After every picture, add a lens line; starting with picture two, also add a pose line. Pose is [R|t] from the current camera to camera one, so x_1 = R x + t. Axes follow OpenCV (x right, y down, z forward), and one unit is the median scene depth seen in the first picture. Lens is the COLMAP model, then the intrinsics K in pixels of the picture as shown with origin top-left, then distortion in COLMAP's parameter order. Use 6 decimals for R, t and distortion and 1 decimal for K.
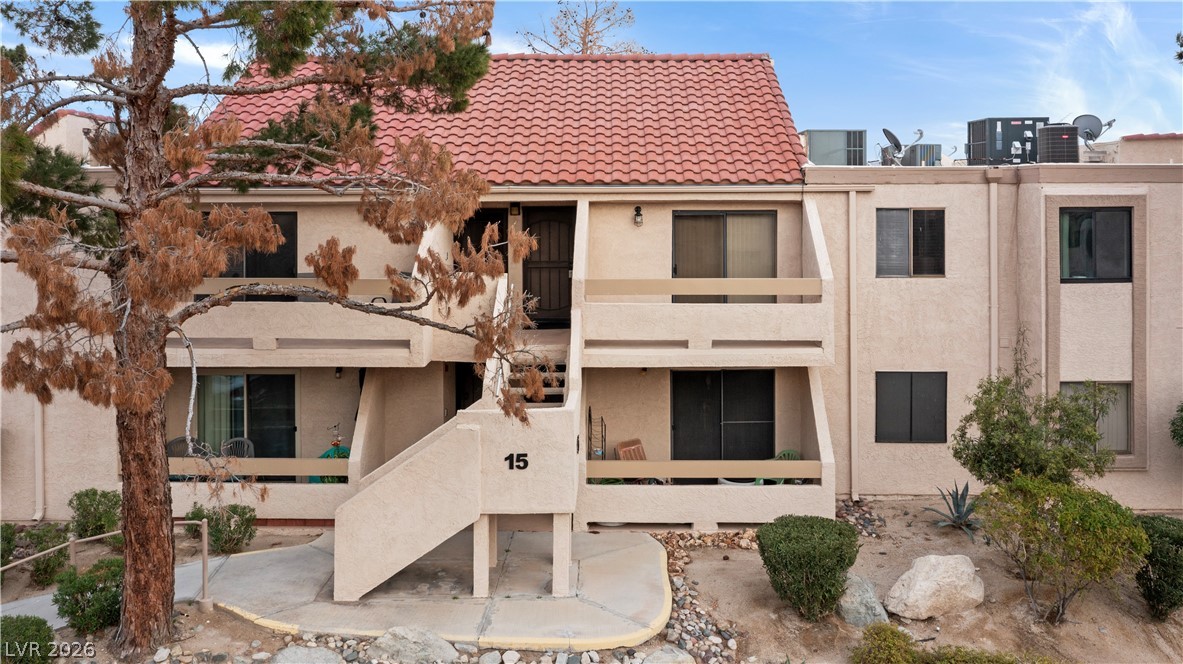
lens RADIAL K [[964.0, 0, 590.2], [0, 964.0, 206.8], [0, 0, 1]] dist [-0.009119, -0.003610]
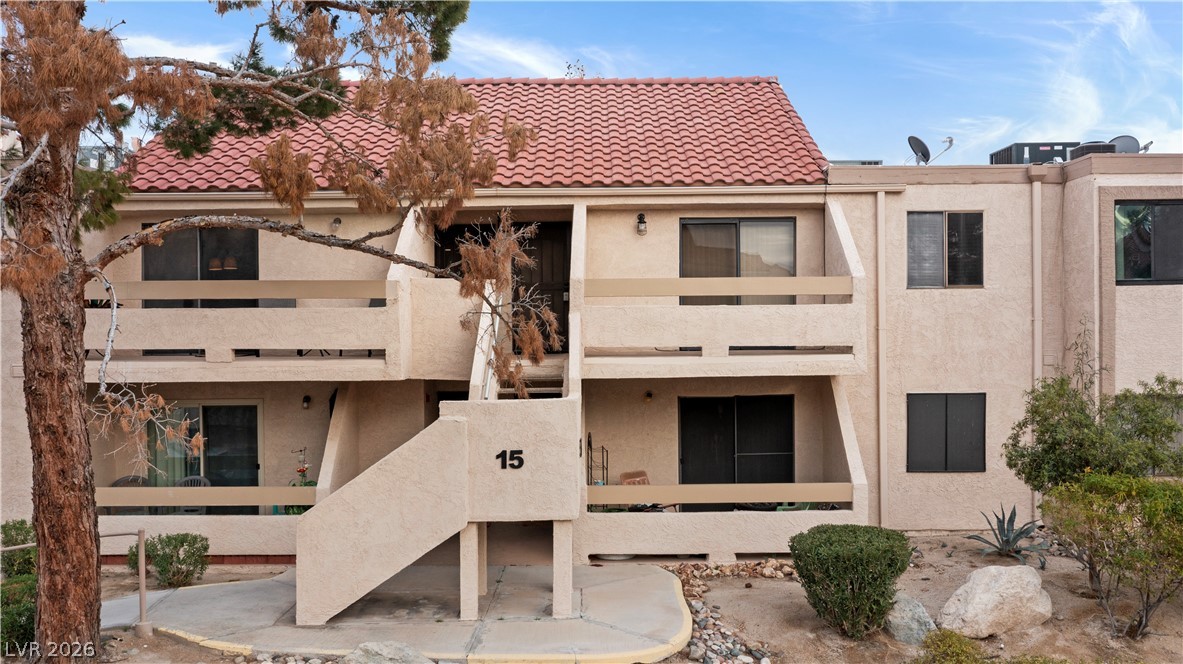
lens RADIAL K [[953.5, 0, 589.3], [0, 953.5, 358.7], [0, 0, 1]] dist [-0.014604, 0.002720]
pose [[0.999798, -0.006906, 0.018855, -0.017611], [0.006648, 0.999884, 0.013713, 0.134543], [-0.018947, -0.013585, 0.999728, 0.128301]]
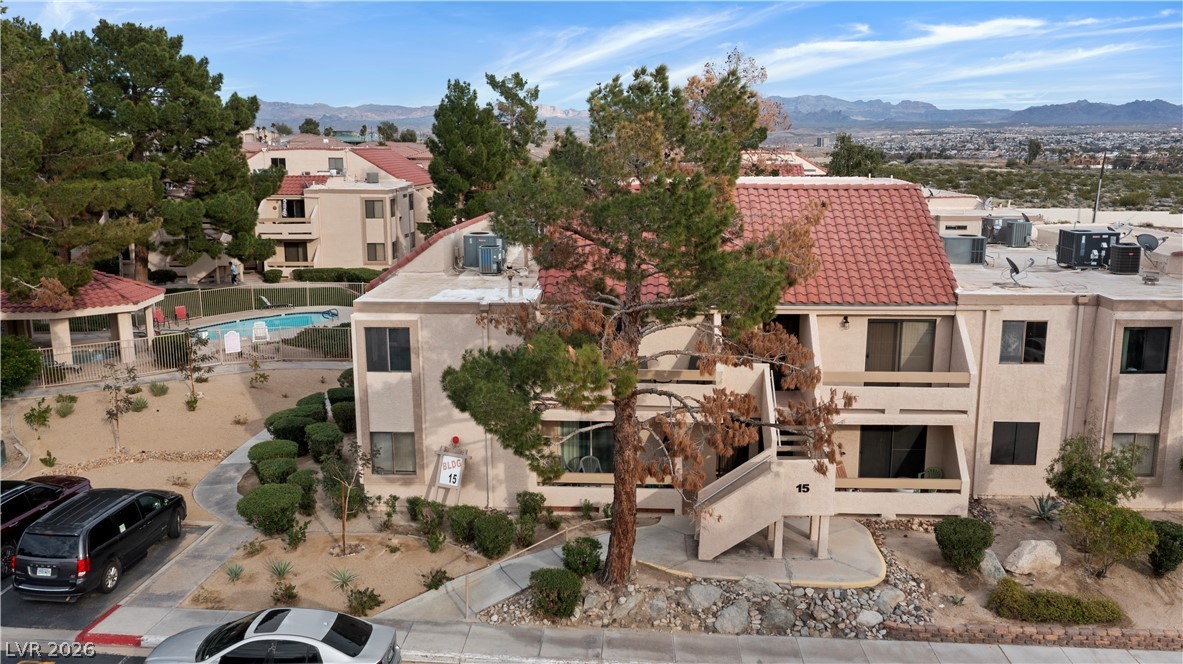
lens RADIAL K [[934.2, 0, 591.5], [0, 934.2, 332.0], [0, 0, 1]] dist [-0.011202, 0.002558]
pose [[0.999051, 0.005484, -0.043210, -0.324939], [0.002966, 0.981175, 0.193100, -0.294314], [0.043456, -0.193045, 0.980227, -0.546615]]
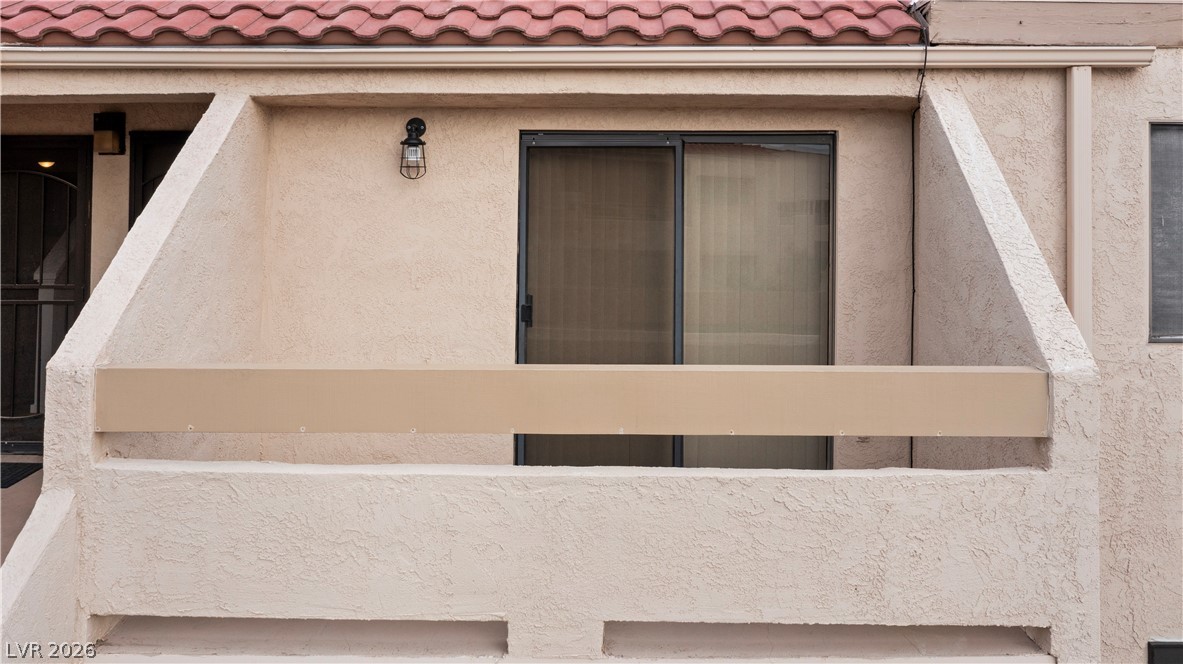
lens RADIAL K [[969.7, 0, 591.5], [0, 969.7, 190.0], [0, 0, 1]] dist [-0.012287, 0.004055]
pose [[0.999941, 0.006456, 0.008774, 0.118978], [-0.006250, 0.999708, -0.023346, 0.034758], [-0.008922, 0.023290, 0.999689, 0.740333]]
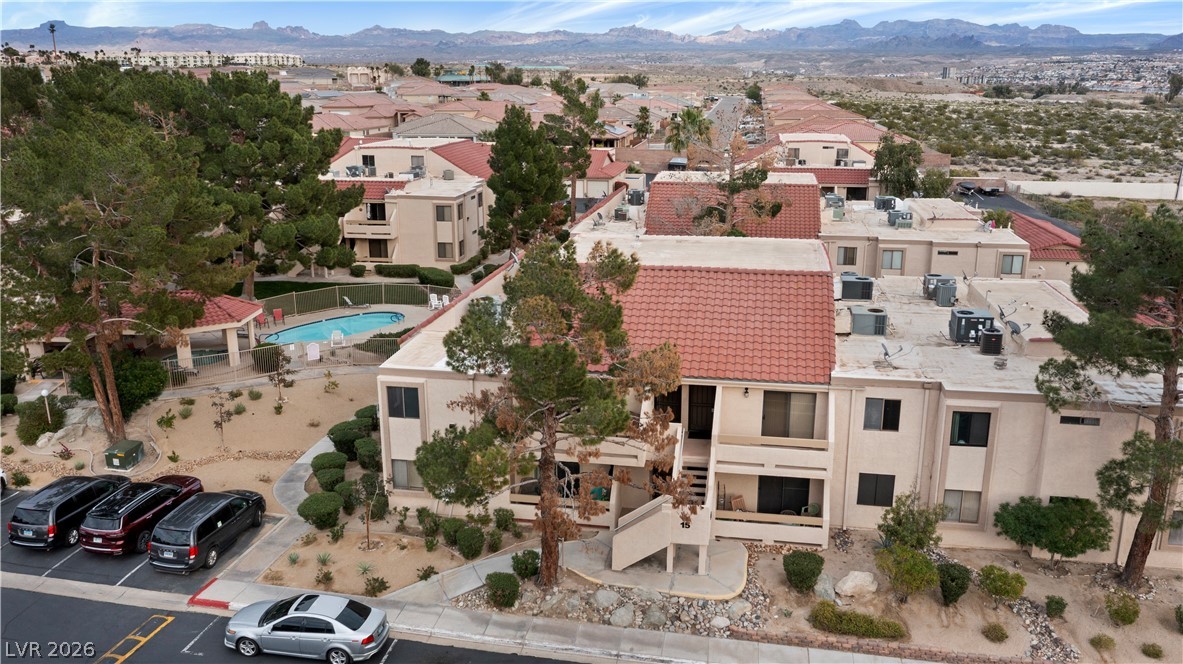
lens RADIAL K [[934.2, 0, 591.5], [0, 934.2, 332.0], [0, 0, 1]] dist [-0.011202, 0.002558]
pose [[0.986767, 0.041081, -0.156854, 0.034584], [0.002166, 0.963946, 0.266089, -0.701890], [0.162130, -0.262907, 0.951101, -0.980938]]
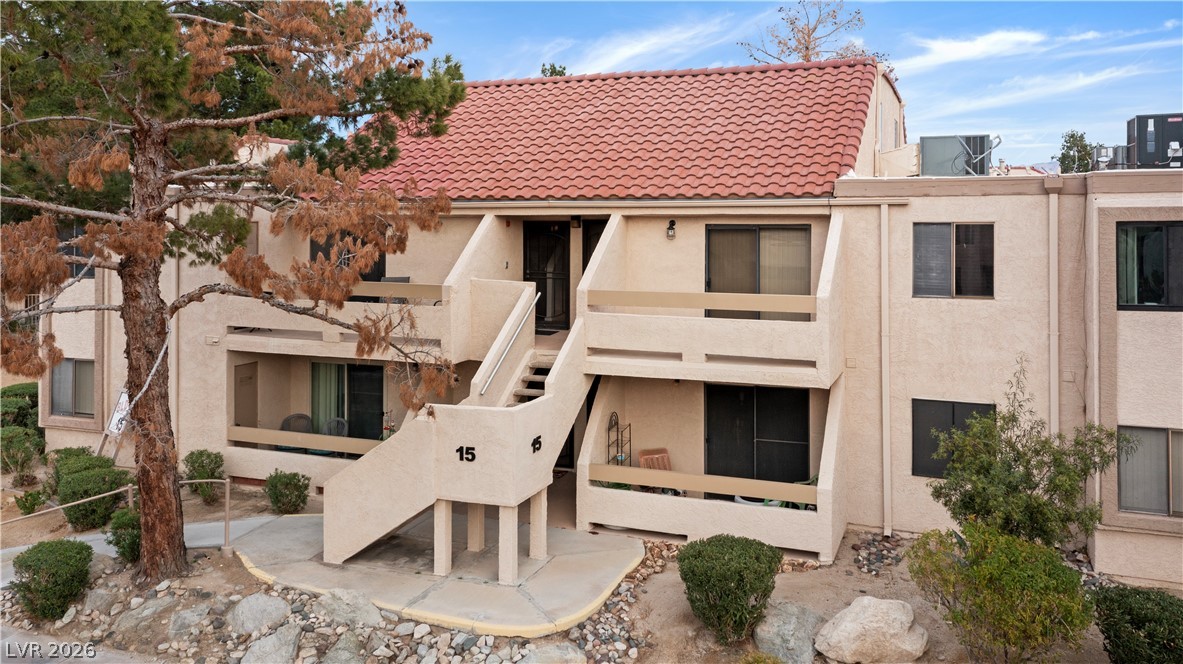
lens RADIAL K [[956.6, 0, 591.4], [0, 956.6, 219.4], [0, 0, 1]] dist [0.033472, 0.011466]
pose [[0.935789, 0.002376, -0.352553, 0.360229], [-0.002152, 0.999997, 0.001028, -0.001843], [0.352554, -0.000203, 0.935791, 0.027543]]
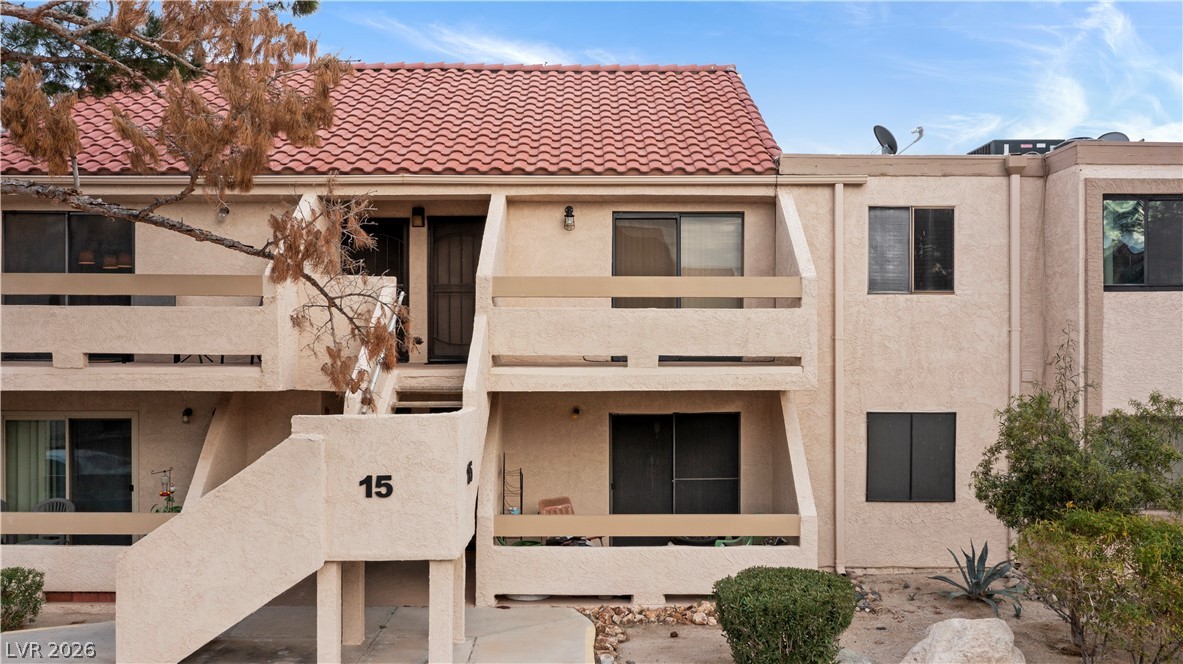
lens RADIAL K [[945.0, 0, 587.7], [0, 945.0, 369.8], [0, 0, 1]] dist [-0.010826, 0.000304]
pose [[0.999630, 0.003296, 0.026987, 0.049173], [-0.003483, 0.999970, 0.006908, 0.142071], [-0.026964, -0.006999, 0.999612, 0.247985]]
